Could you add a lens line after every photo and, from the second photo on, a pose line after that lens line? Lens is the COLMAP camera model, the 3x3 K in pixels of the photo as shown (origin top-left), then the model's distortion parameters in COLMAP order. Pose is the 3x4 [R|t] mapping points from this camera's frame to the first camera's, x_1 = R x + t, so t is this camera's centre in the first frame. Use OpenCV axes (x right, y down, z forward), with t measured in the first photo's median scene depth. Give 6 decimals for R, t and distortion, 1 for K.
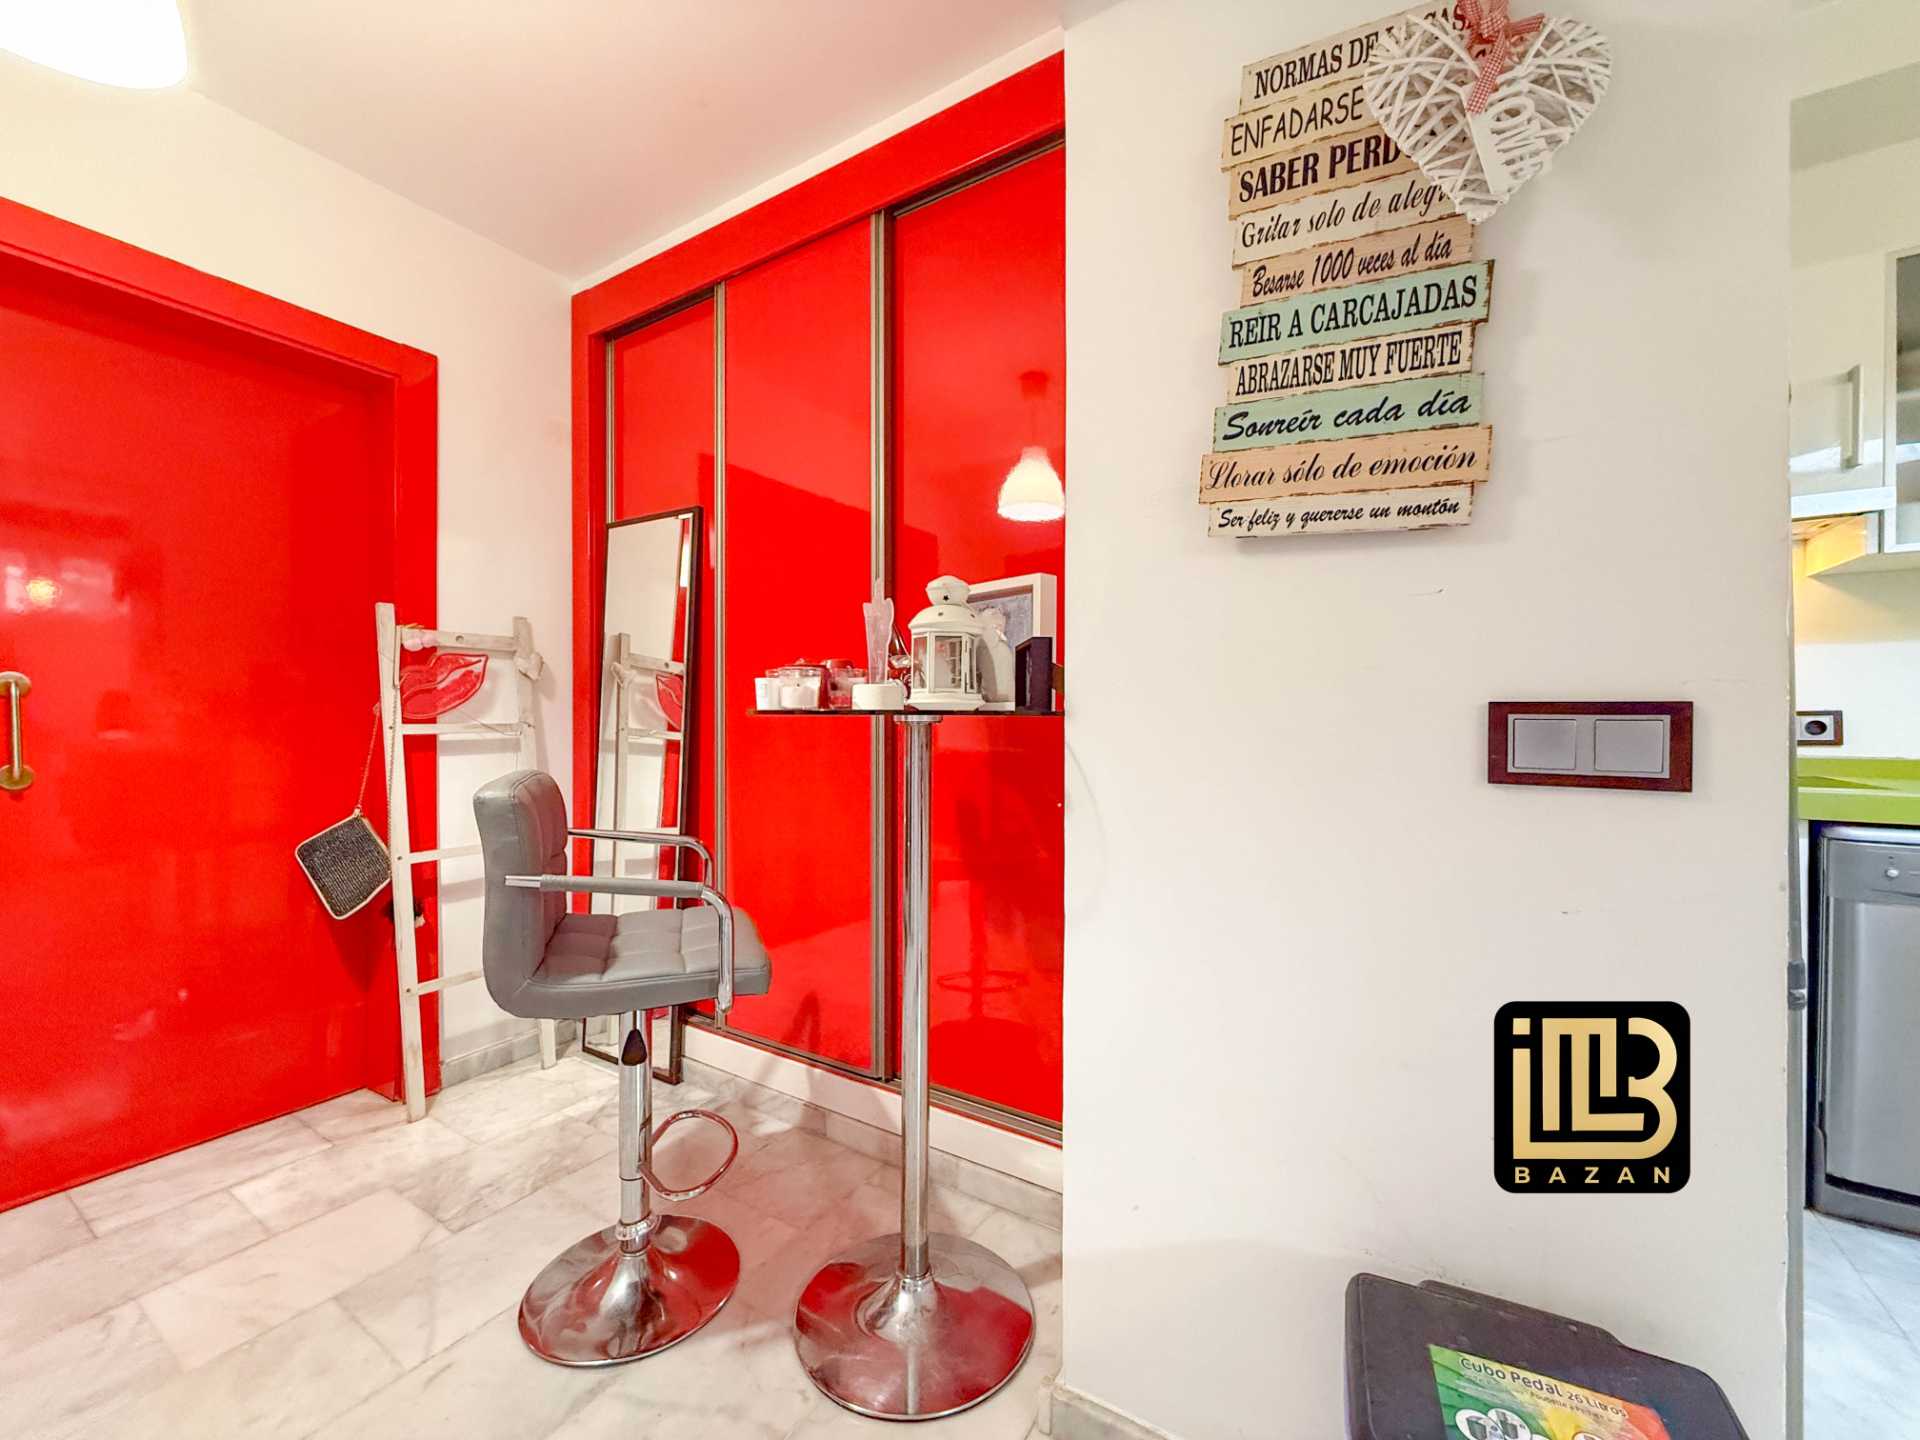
lens RADIAL K [[771.0, 0, 956.4], [0, 771.0, 719.7], [0, 0, 1]] dist [-0.000593, 0.000111]
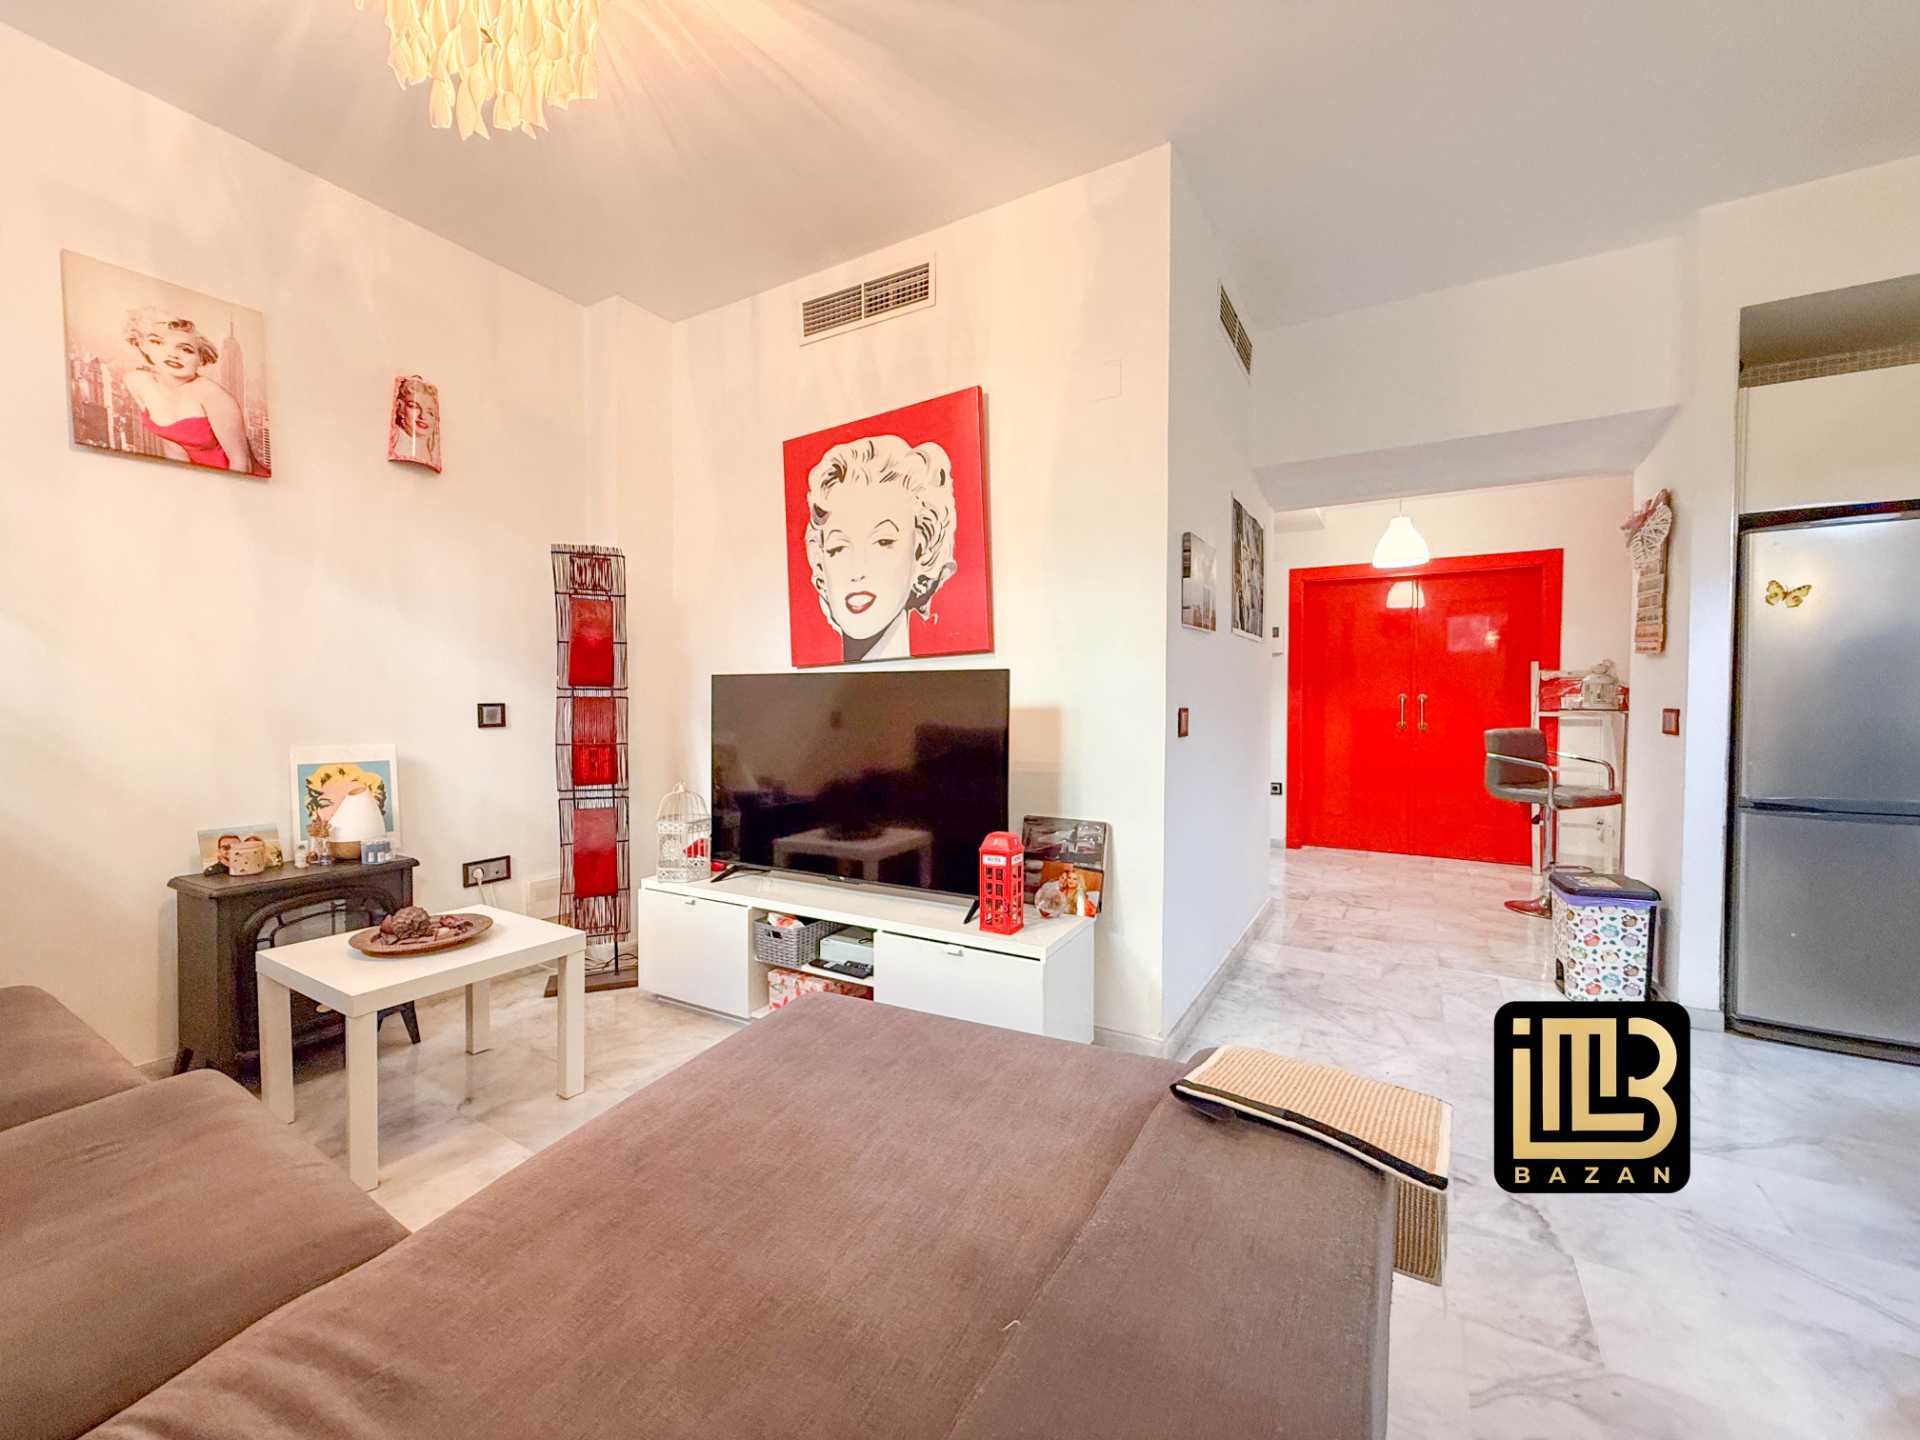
lens RADIAL K [[771.0, 0, 962.6], [0, 771.0, 718.1], [0, 0, 1]] dist [-0.000593, 0.000111]
pose [[0.034313, 0.020604, -0.999199, 1.564540], [-0.008759, 0.999755, 0.020315, -0.007358], [0.999373, 0.008055, 0.034485, -0.846201]]
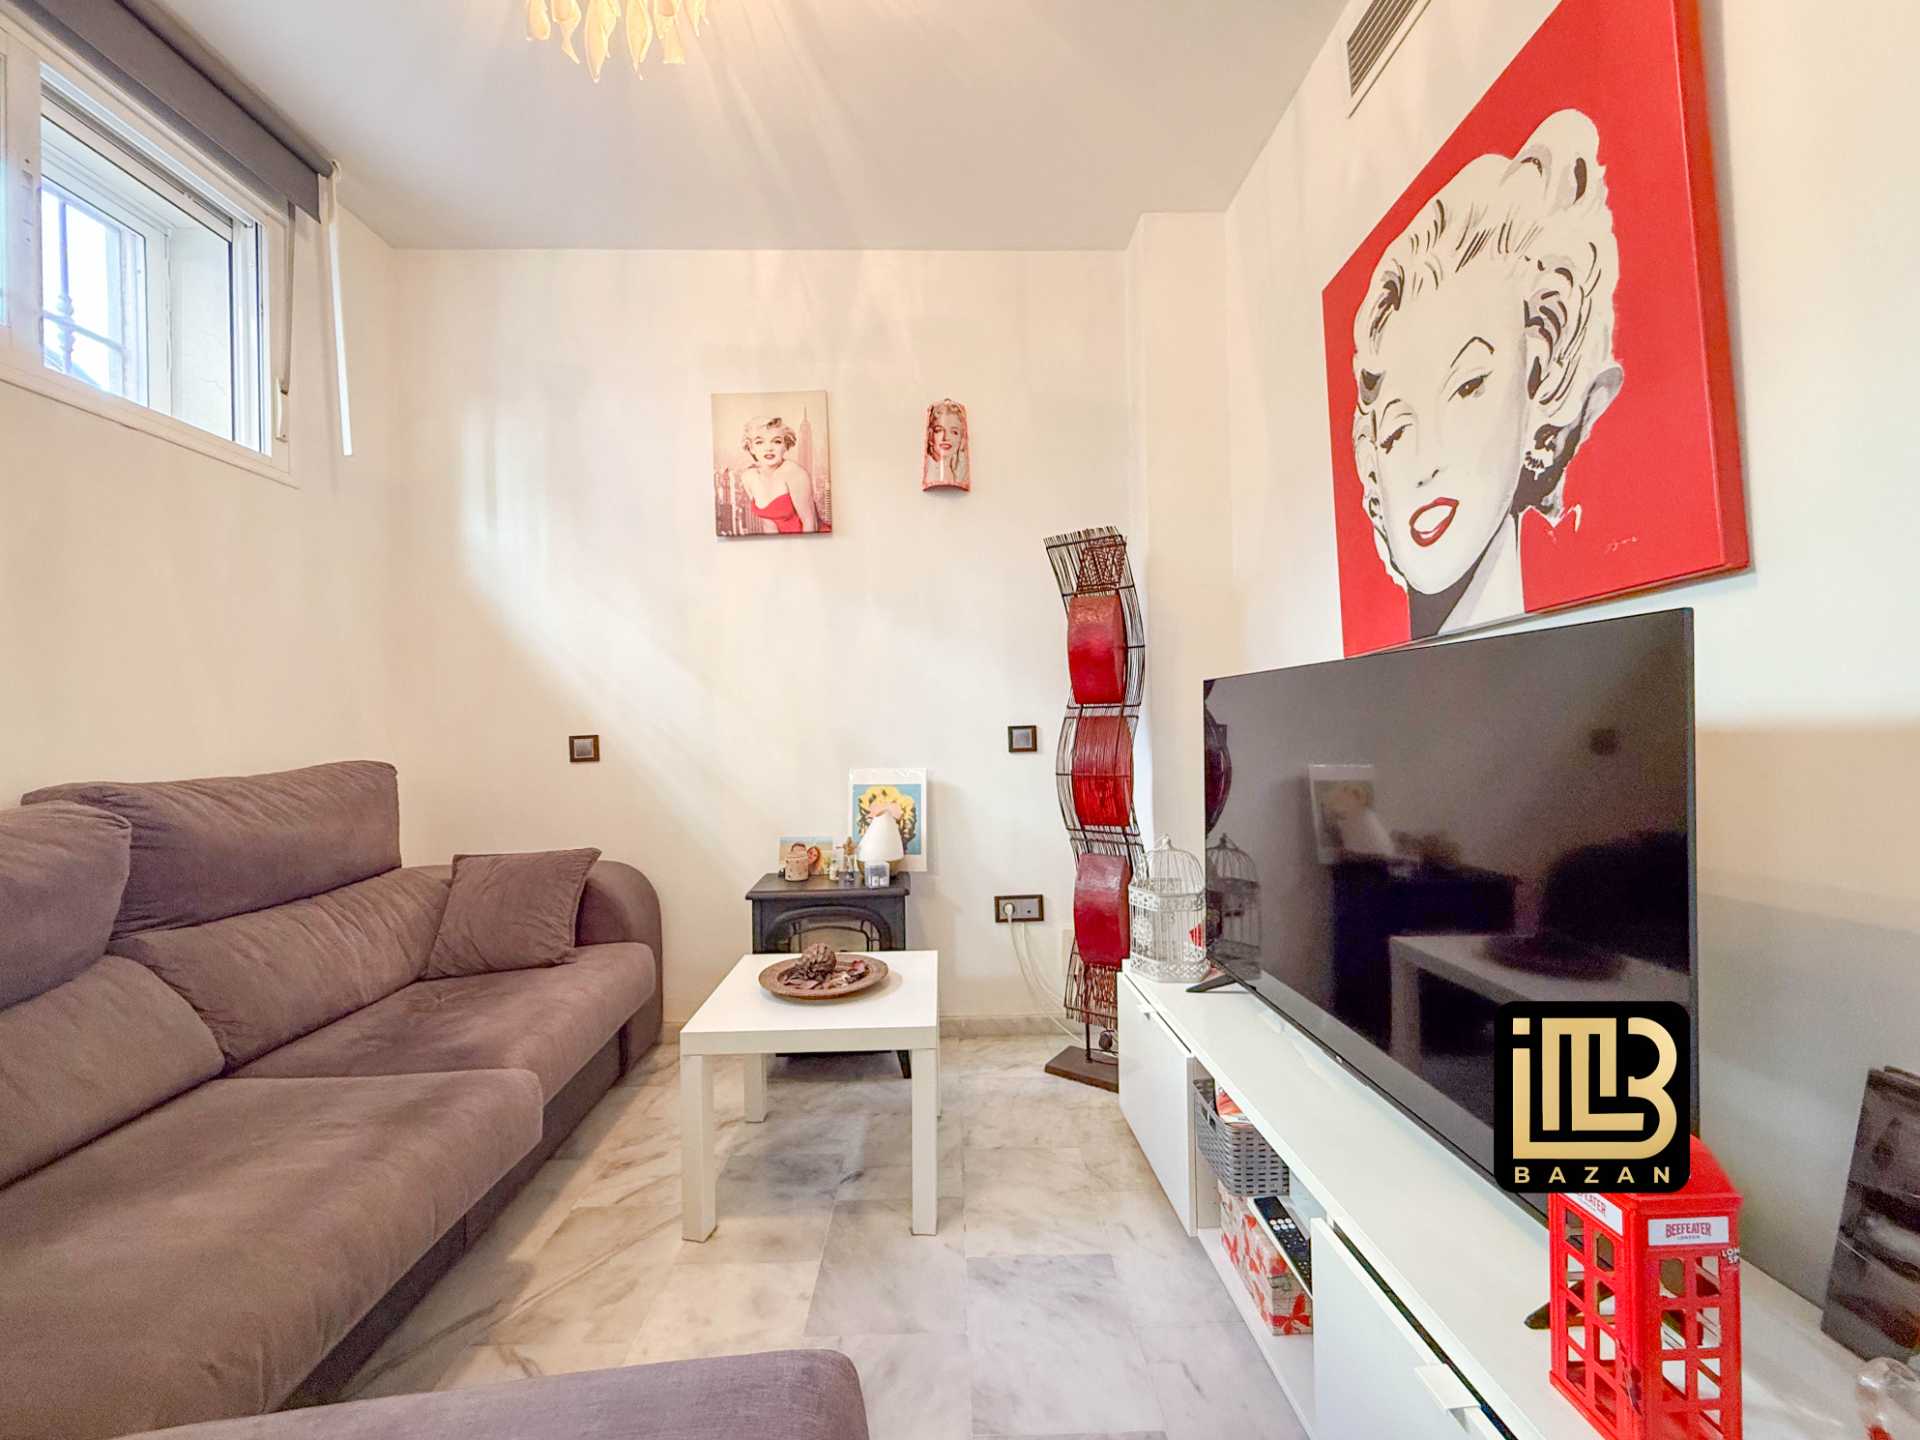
lens RADIAL K [[771.0, 0, 971.9], [0, 771.0, 720.2], [0, 0, 1]] dist [-0.000593, 0.000111]
pose [[-0.831995, 0.015024, -0.554580, 0.981312], [0.017172, 0.999852, 0.001326, -0.010505], [0.554518, -0.008419, -0.832129, -0.647755]]
